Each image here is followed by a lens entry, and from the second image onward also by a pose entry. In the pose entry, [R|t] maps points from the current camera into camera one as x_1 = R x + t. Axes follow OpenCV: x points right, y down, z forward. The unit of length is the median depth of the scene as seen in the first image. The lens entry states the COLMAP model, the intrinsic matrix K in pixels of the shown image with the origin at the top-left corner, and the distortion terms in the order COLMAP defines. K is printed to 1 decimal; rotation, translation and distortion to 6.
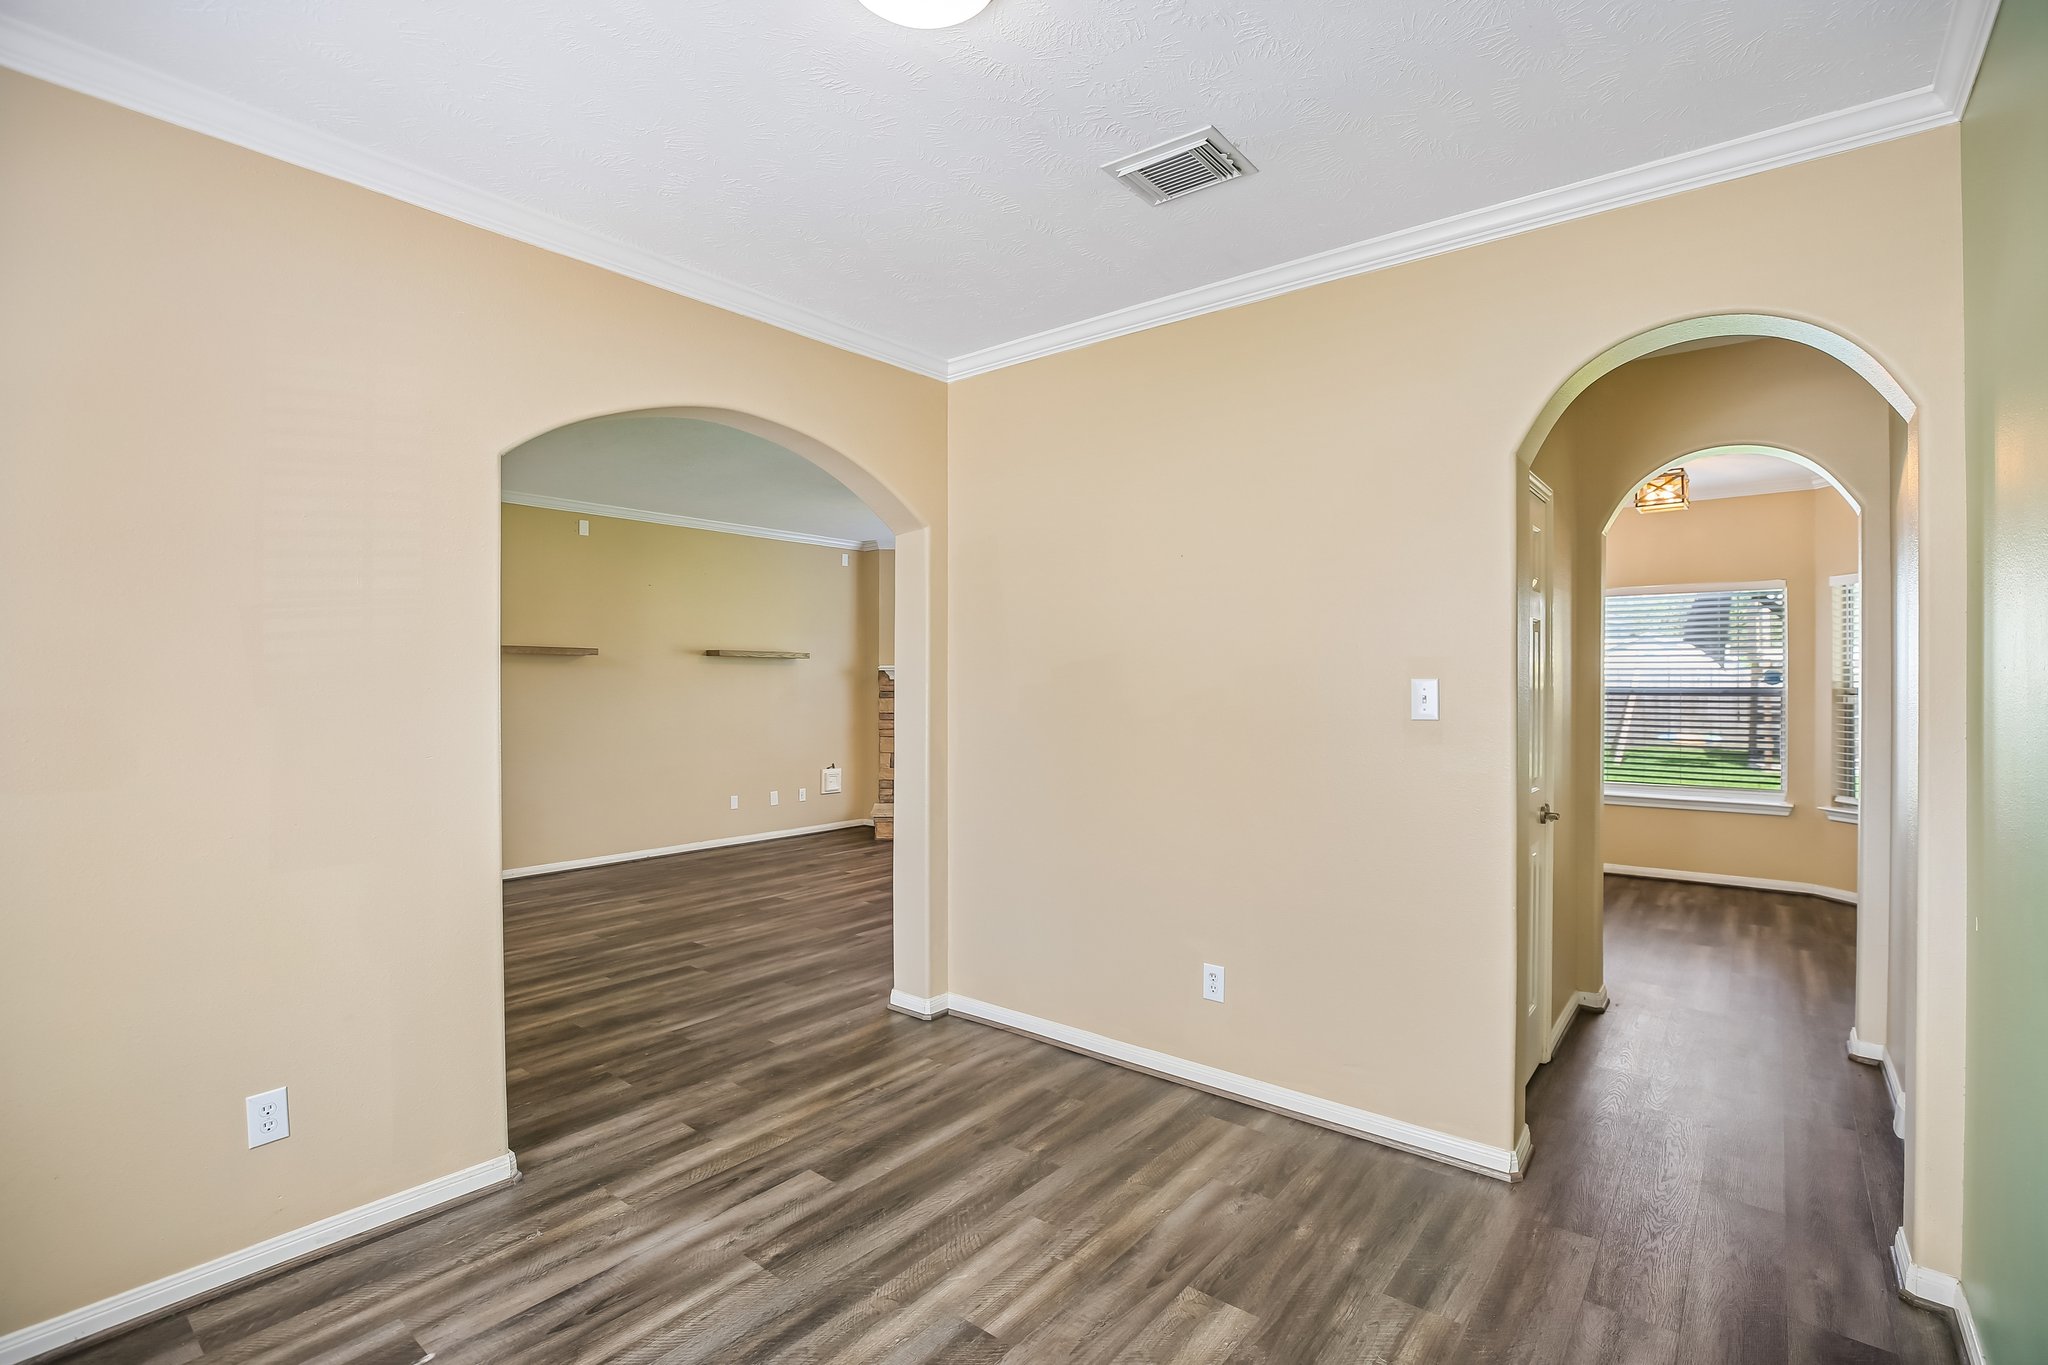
lens RADIAL K [[948.0, 0, 1013.2], [0, 948.0, 690.4], [0, 0, 1]] dist [-0.026001, 0.001035]
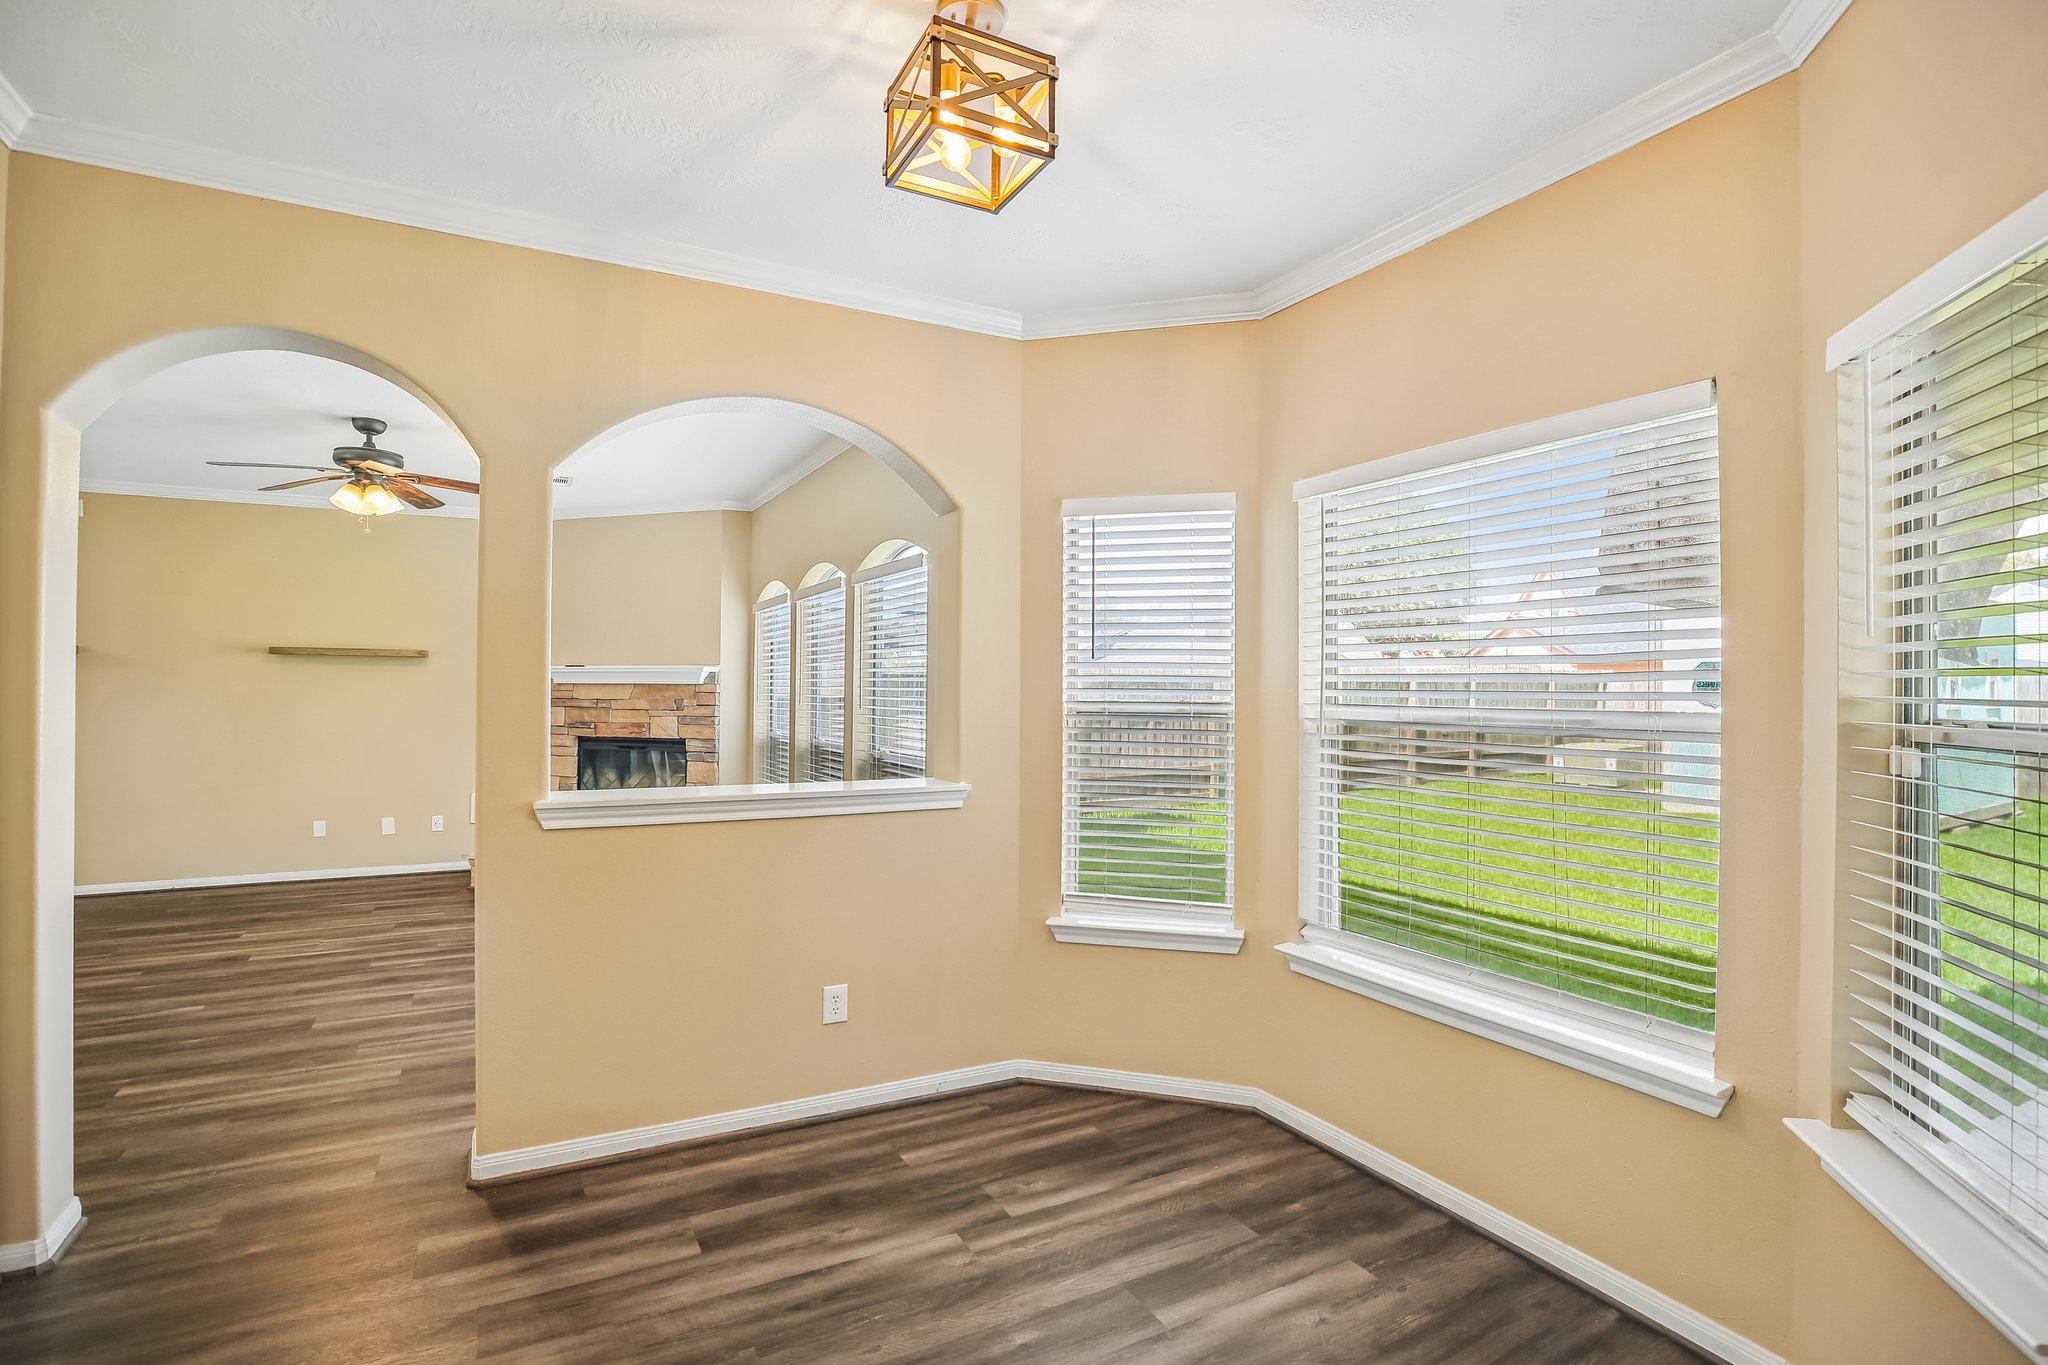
lens RADIAL K [[948.0, 0, 1013.2], [0, 948.0, 690.4], [0, 0, 1]] dist [-0.026001, 0.001035]
pose [[0.914508, 0.008923, -0.404469, 0.126787], [-0.014092, 0.999853, -0.009803, -0.000929], [0.404322, 0.014664, 0.914499, 0.104955]]
